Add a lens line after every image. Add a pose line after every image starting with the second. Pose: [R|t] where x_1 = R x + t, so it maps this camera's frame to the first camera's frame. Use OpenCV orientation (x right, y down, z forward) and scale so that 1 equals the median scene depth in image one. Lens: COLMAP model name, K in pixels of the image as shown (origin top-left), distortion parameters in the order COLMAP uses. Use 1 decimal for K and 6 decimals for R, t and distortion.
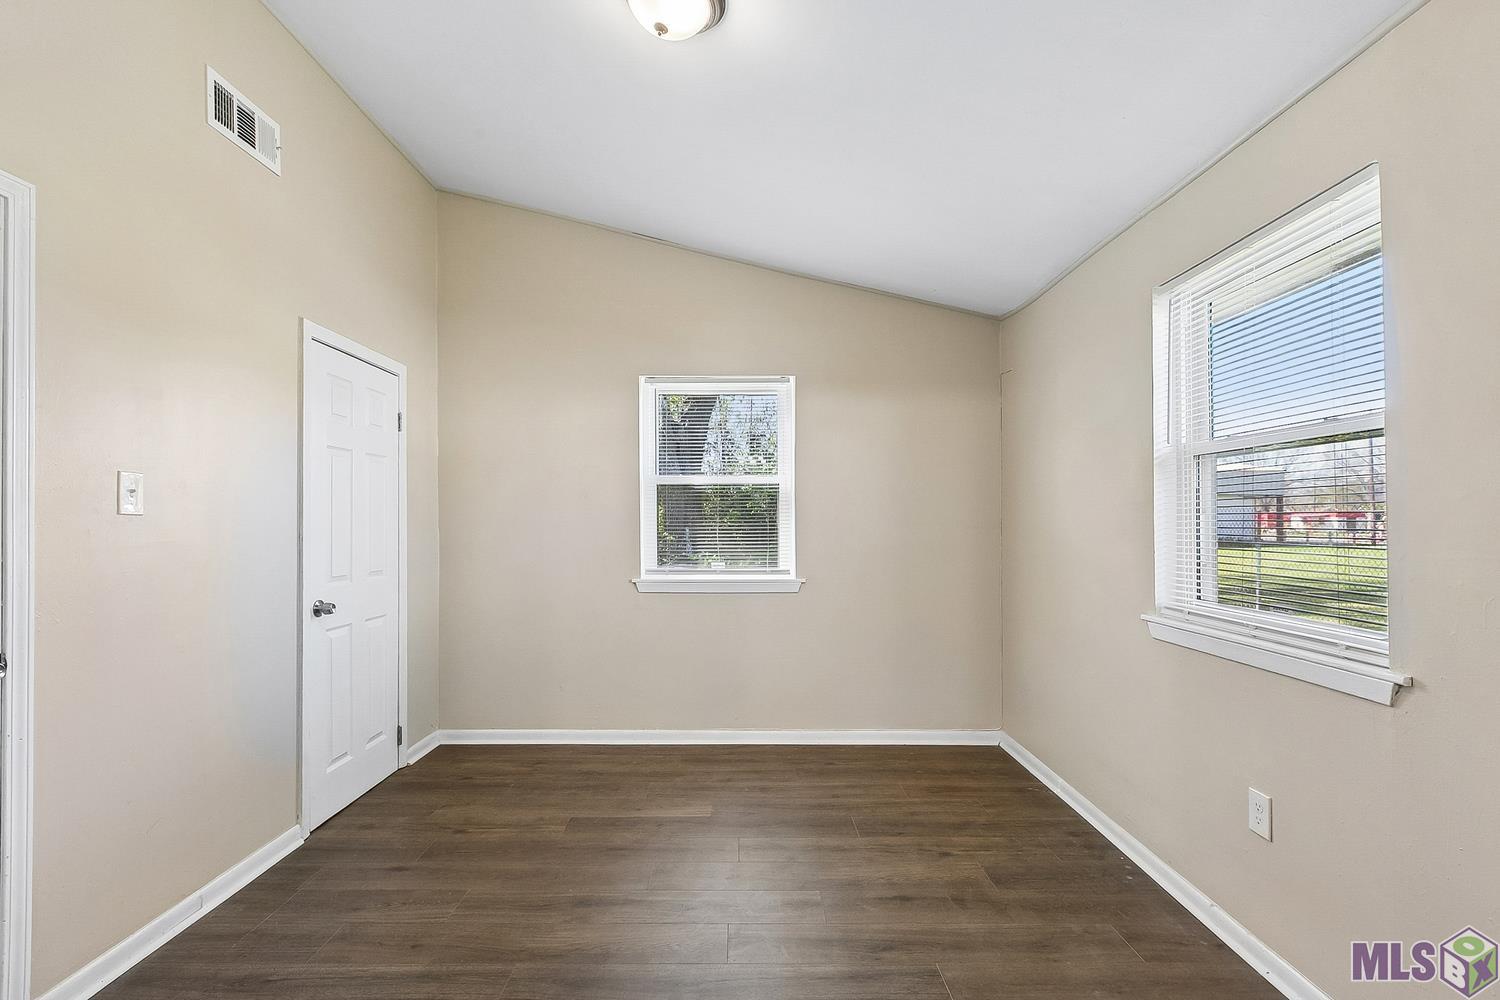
lens RADIAL K [[693.0, 0, 750.0], [0, 693.0, 500.0], [0, 0, 1]] dist [0.000797, -0.000079]
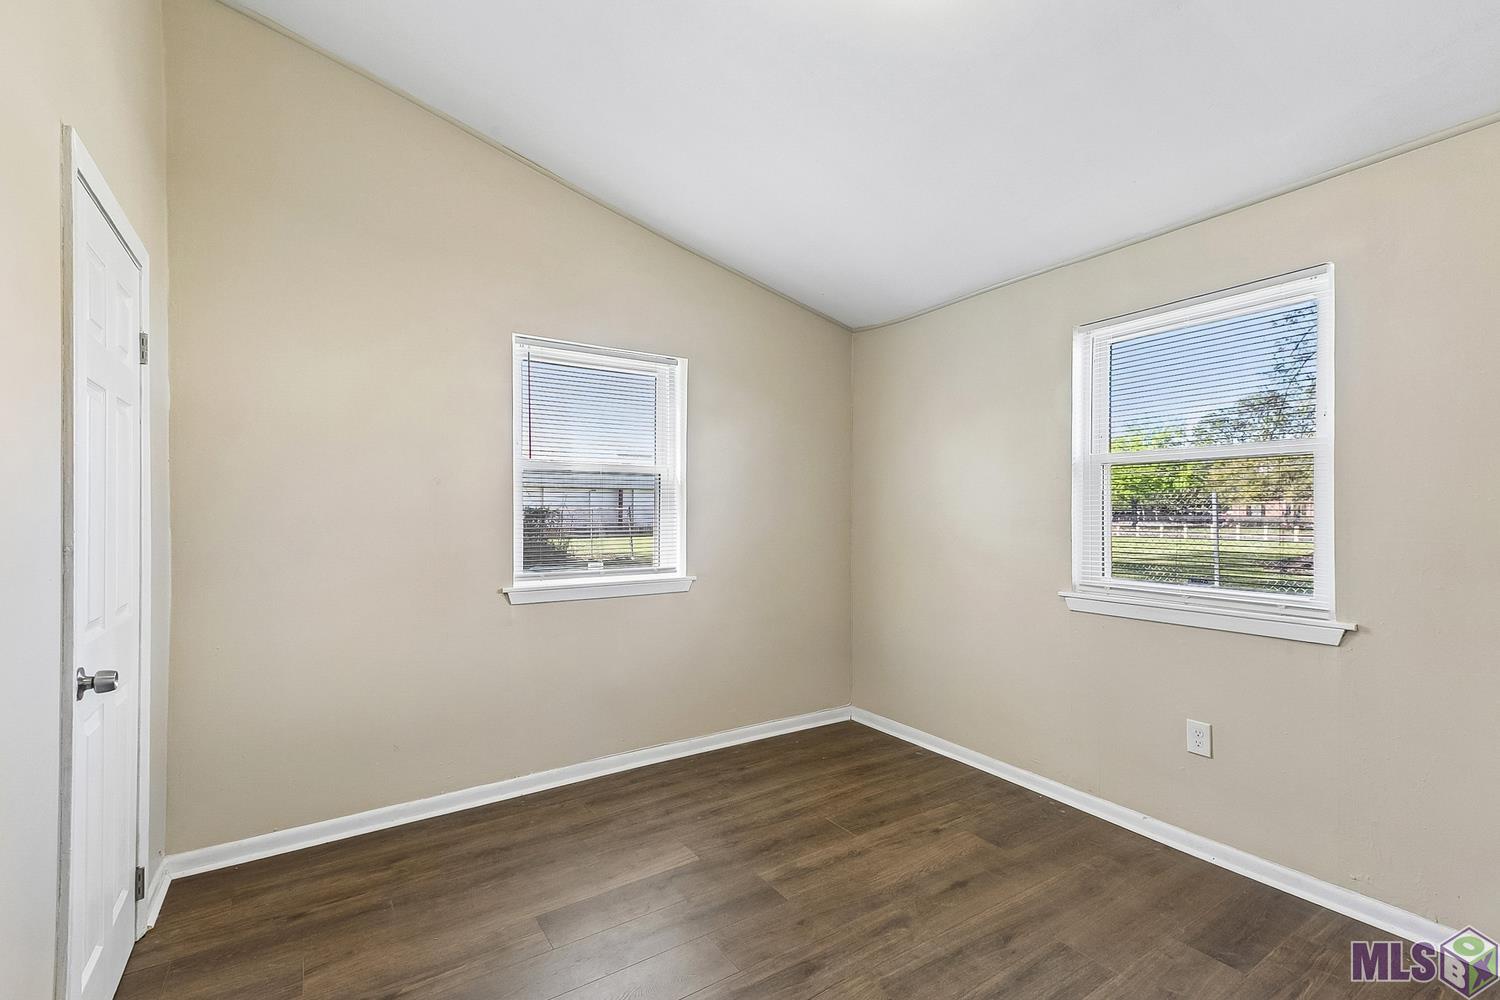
lens RADIAL K [[669.1, 0, 750.0], [0, 669.1, 500.0], [0, 0, 1]] dist [0.075991, -0.032491]
pose [[0.831425, 0.009982, 0.555547, -0.438228], [-0.015859, 0.999858, 0.005769, 0.004262], [-0.555410, -0.013607, 0.831465, 0.244089]]
